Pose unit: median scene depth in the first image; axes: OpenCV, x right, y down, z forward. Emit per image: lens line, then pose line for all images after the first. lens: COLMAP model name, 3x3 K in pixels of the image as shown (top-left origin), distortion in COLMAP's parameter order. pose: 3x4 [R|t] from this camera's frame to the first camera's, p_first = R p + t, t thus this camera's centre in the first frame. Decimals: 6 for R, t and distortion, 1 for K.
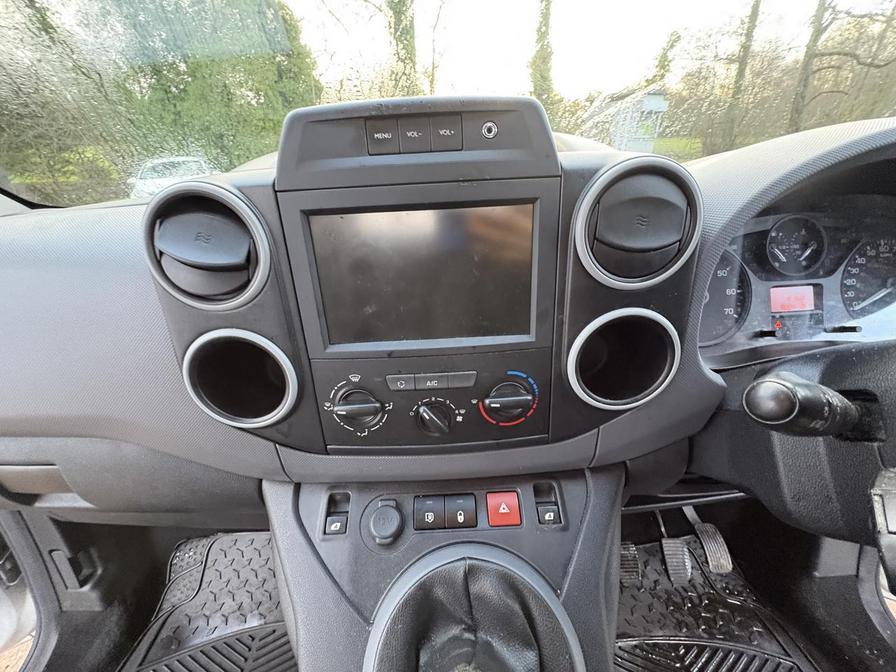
lens RADIAL K [[357.3, 0, 446.3], [0, 357.3, 335.0], [0, 0, 1]] dist [0.000210, 0.000039]
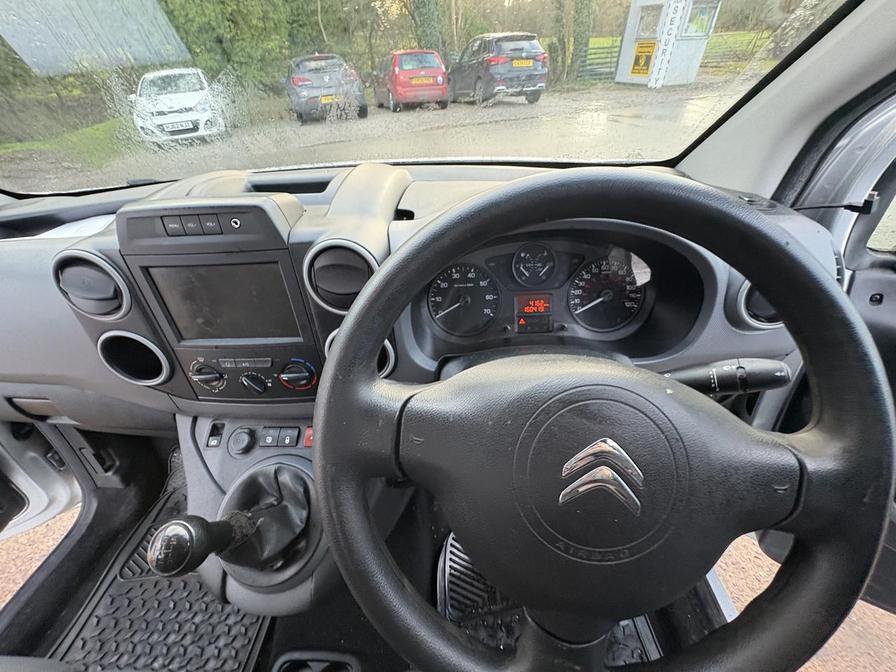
lens RADIAL K [[357.3, 0, 448.6], [0, 357.3, 335.5], [0, 0, 1]] dist [0.000210, 0.000039]
pose [[0.998365, 0.026855, -0.050455, 0.779437], [-0.016354, 0.980056, 0.198046, -0.269203], [0.054768, -0.196897, 0.978893, -0.420690]]
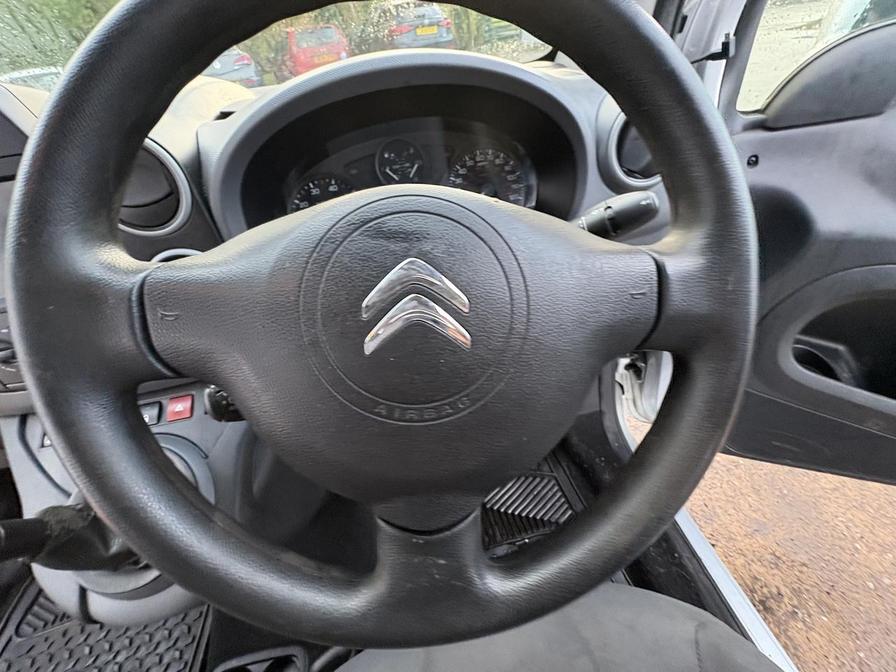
lens RADIAL K [[357.3, 0, 450.9], [0, 357.3, 336.7], [0, 0, 1]] dist [0.000210, 0.000039]
pose [[0.986921, -0.147794, 0.064375, 1.048275], [0.128232, 0.961743, 0.242090, 0.034294], [-0.097692, -0.230668, 0.968116, -0.312152]]
